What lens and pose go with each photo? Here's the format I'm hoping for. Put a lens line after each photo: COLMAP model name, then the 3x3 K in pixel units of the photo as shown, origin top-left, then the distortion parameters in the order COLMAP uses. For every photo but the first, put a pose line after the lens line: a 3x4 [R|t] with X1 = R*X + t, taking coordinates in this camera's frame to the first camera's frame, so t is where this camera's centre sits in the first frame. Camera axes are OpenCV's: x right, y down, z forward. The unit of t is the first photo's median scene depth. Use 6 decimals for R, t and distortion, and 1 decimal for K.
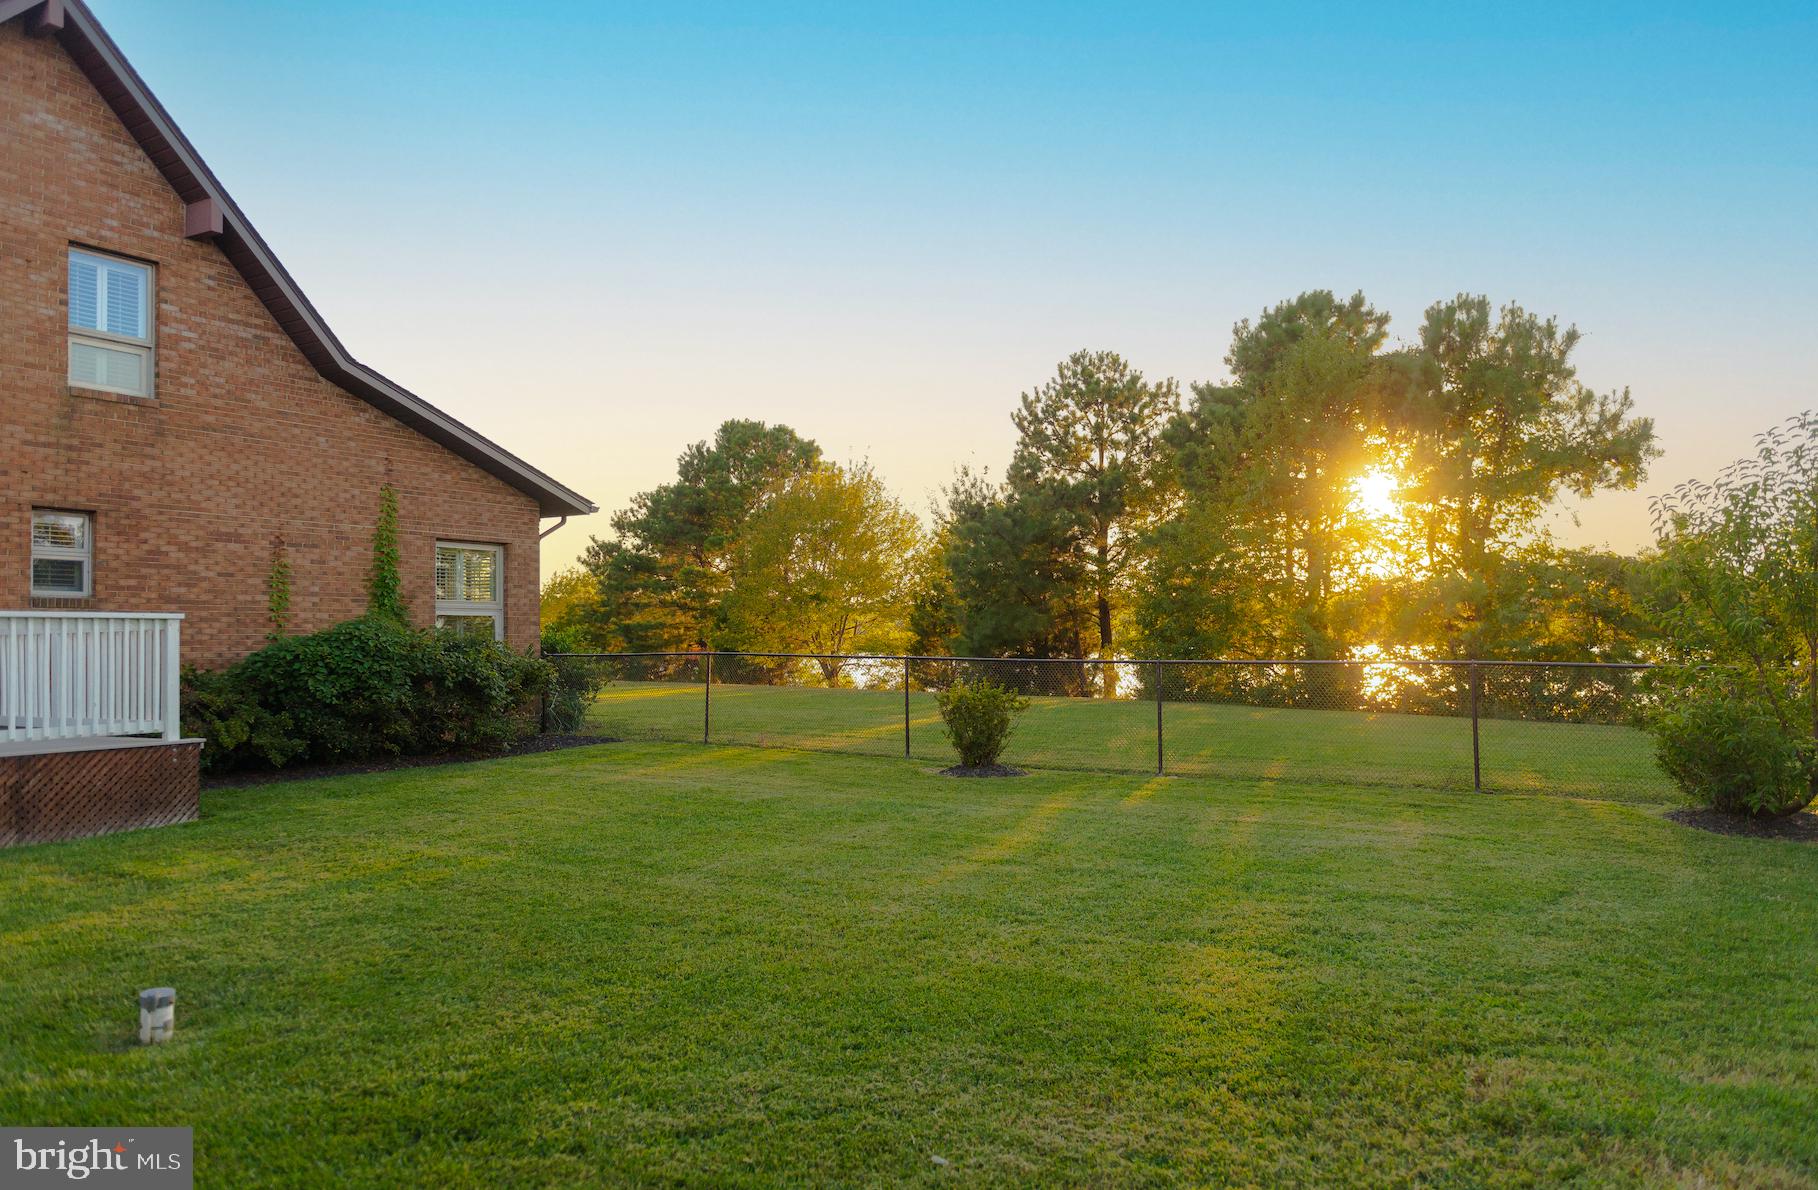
lens RADIAL K [[1270.4, 0, 925.6], [0, 1270.4, 597.4], [0, 0, 1]] dist [0.025595, -0.006160]
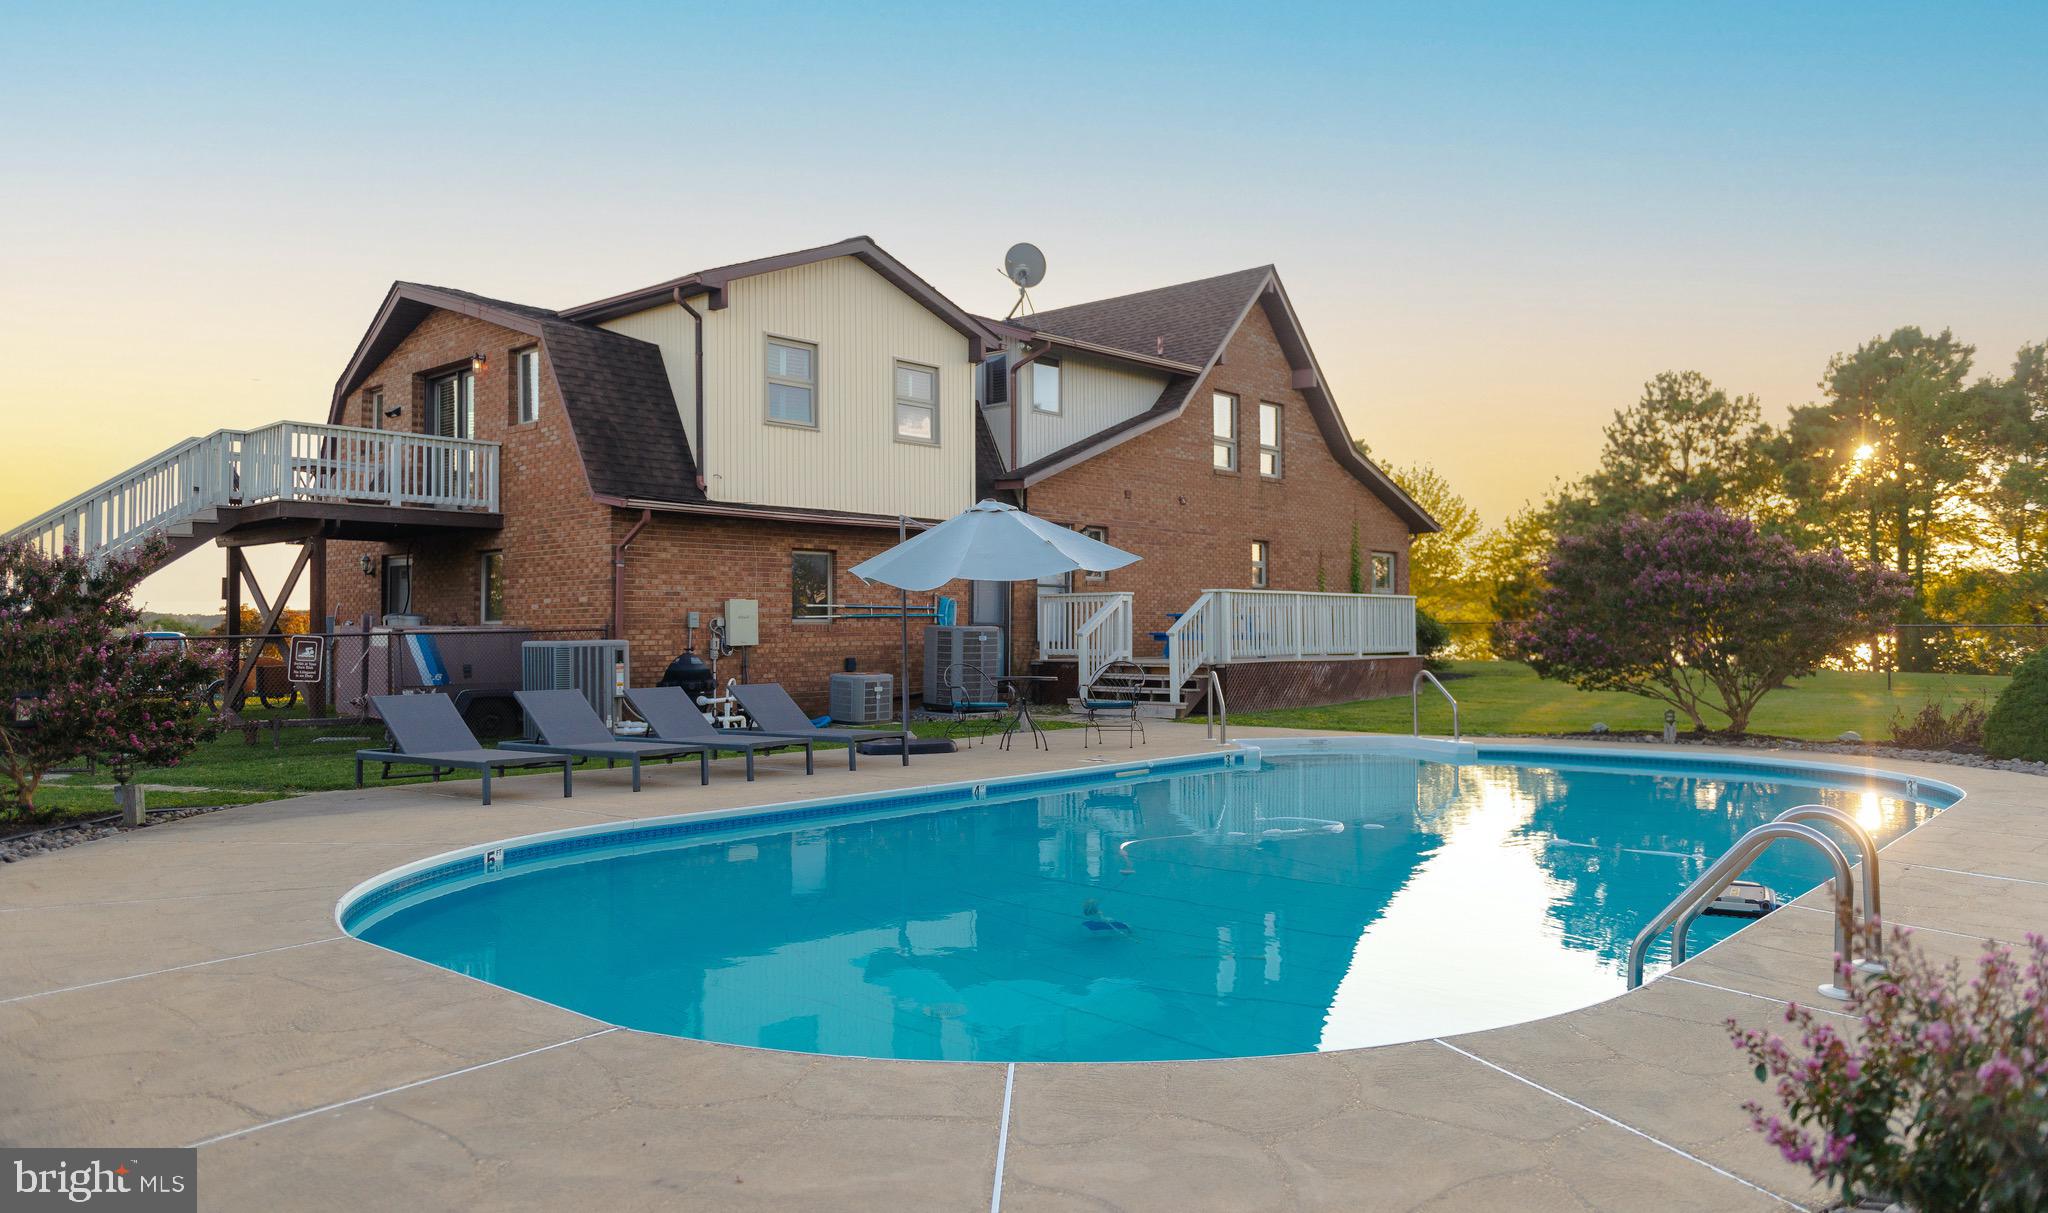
lens RADIAL K [[1412.6, 0, 1010.8], [0, 1412.6, 585.0], [0, 0, 1]] dist [-0.004457, 0.009557]
pose [[0.980099, 0.003724, -0.198472, -0.549908], [-0.002713, 0.999982, 0.005367, -0.012048], [0.198488, -0.004722, 0.980092, -1.005069]]
